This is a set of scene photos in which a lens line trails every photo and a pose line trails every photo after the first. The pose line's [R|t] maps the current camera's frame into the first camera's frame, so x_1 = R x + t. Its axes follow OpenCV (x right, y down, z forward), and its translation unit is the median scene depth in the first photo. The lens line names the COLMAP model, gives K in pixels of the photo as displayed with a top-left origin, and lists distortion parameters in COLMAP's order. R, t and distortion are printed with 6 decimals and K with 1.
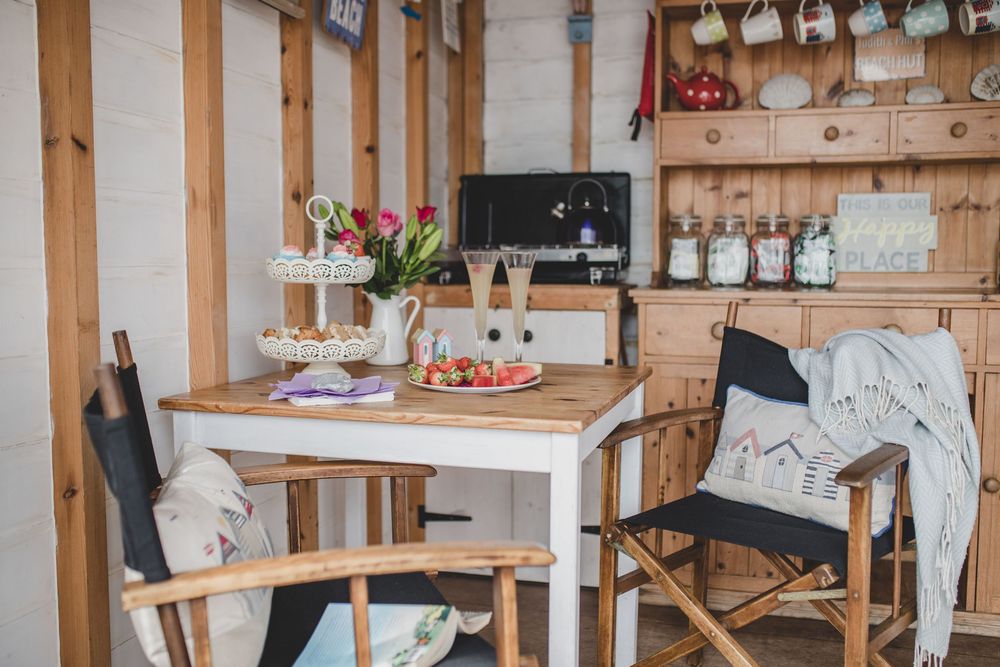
lens RADIAL K [[963.0, 0, 500.0], [0, 963.0, 333.5], [0, 0, 1]] dist [-0.051641, 0.035311]
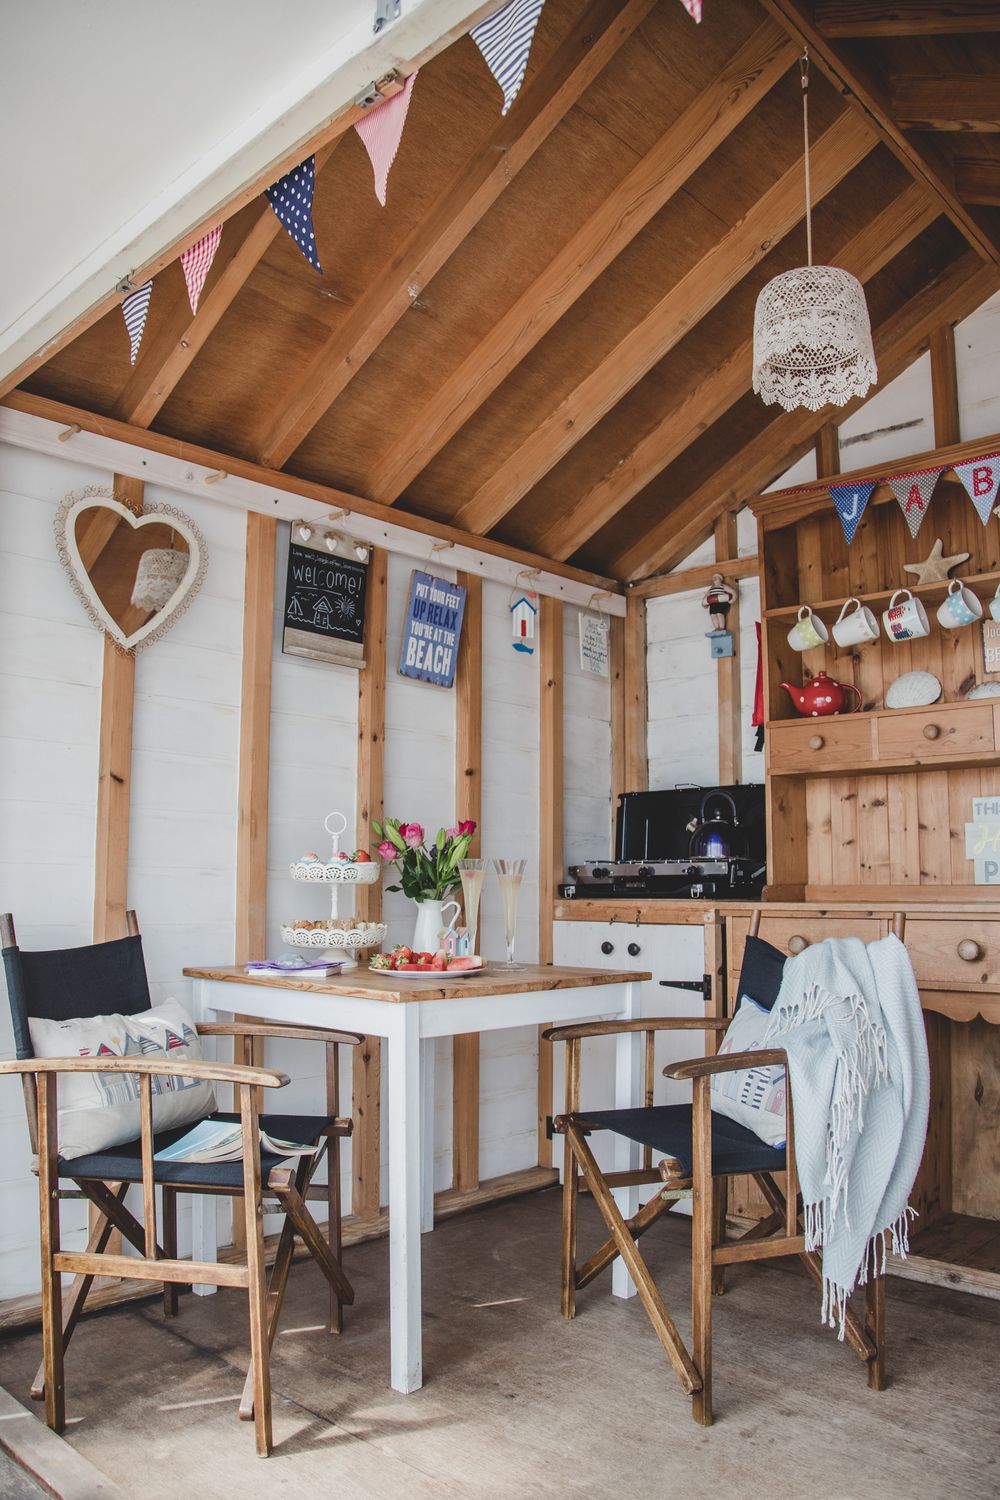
lens RADIAL K [[1092.4, 0, 492.7], [0, 1092.4, 794.6], [0, 0, 1]] dist [-0.113654, 0.032056]
pose [[0.888877, -0.035210, -0.456791, 0.431163], [-0.043439, 0.986073, -0.160537, 0.032794], [0.456082, 0.162541, 0.874968, -0.083707]]
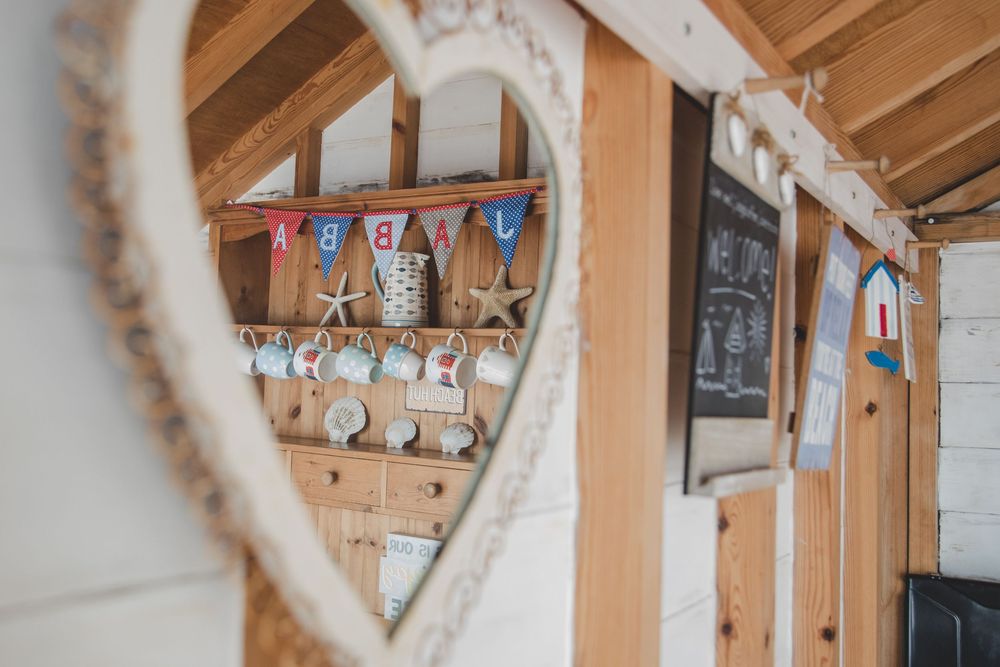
lens RADIAL K [[999.9, 0, 500.0], [0, 999.9, 333.5], [0, 0, 1]] dist [-0.008132, -0.012631]
pose [[0.974281, 0.013752, -0.224917, -0.177032], [-0.046244, 0.989094, -0.139839, -0.250434], [0.220541, 0.146644, 0.964291, 0.364679]]
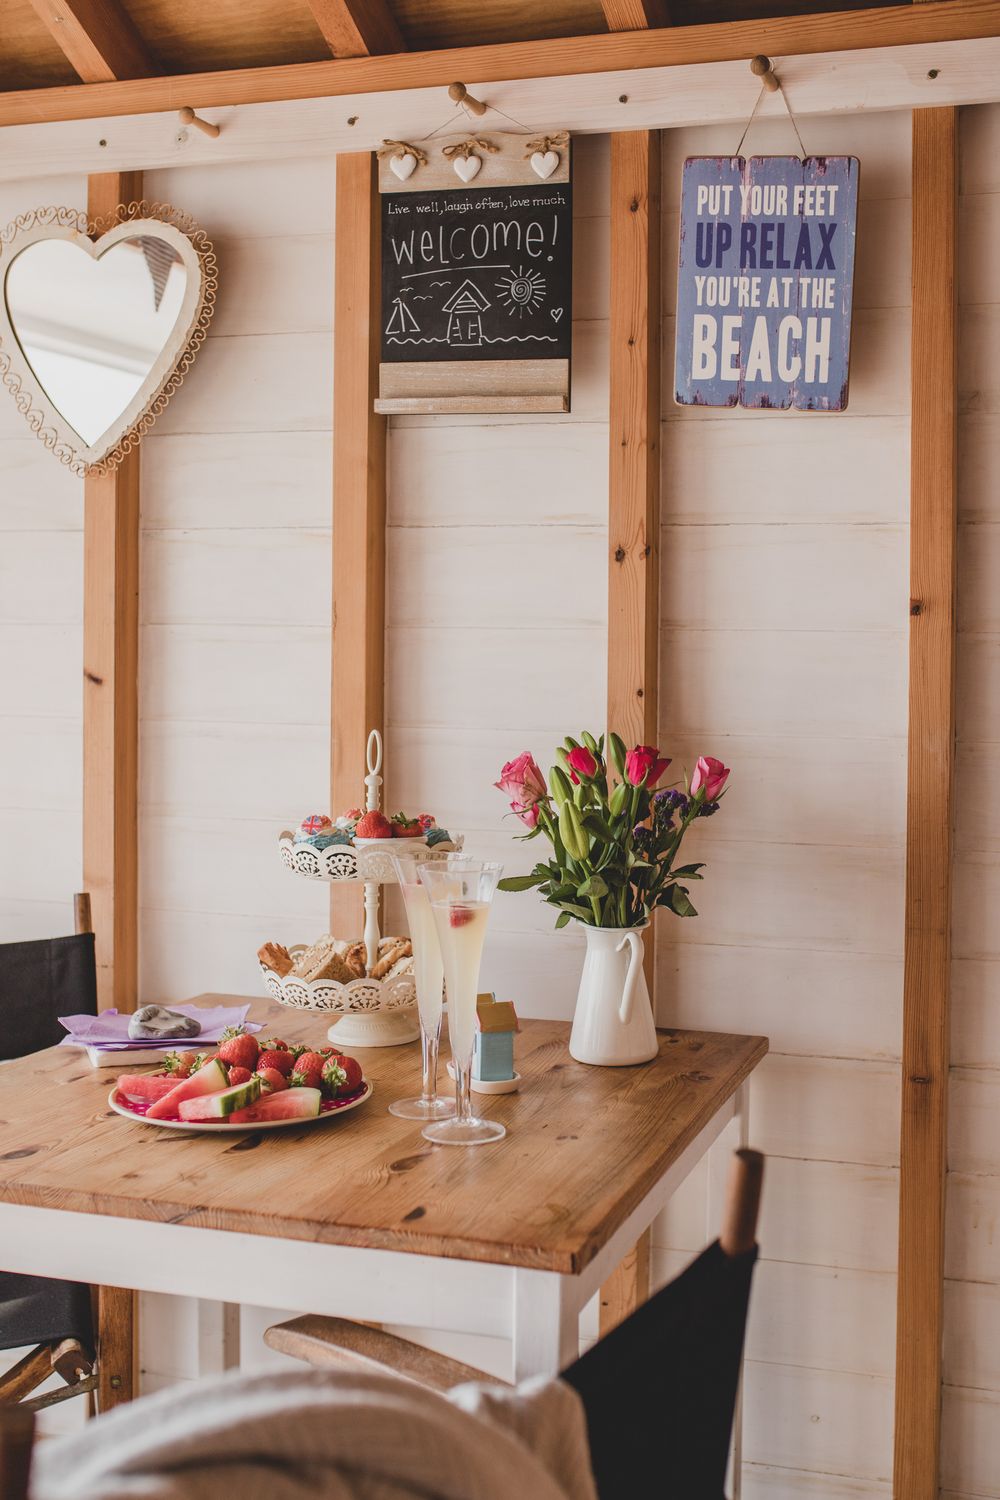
lens RADIAL K [[1588.2, 0, 615.1], [0, 1588.2, 749.5], [0, 0, 1]] dist [-0.059592, 0.000854]
pose [[0.036835, 0.023501, -0.999045, 0.564921], [-0.104812, 0.994300, 0.019525, -0.115861], [0.993810, 0.103993, 0.039089, 0.775344]]
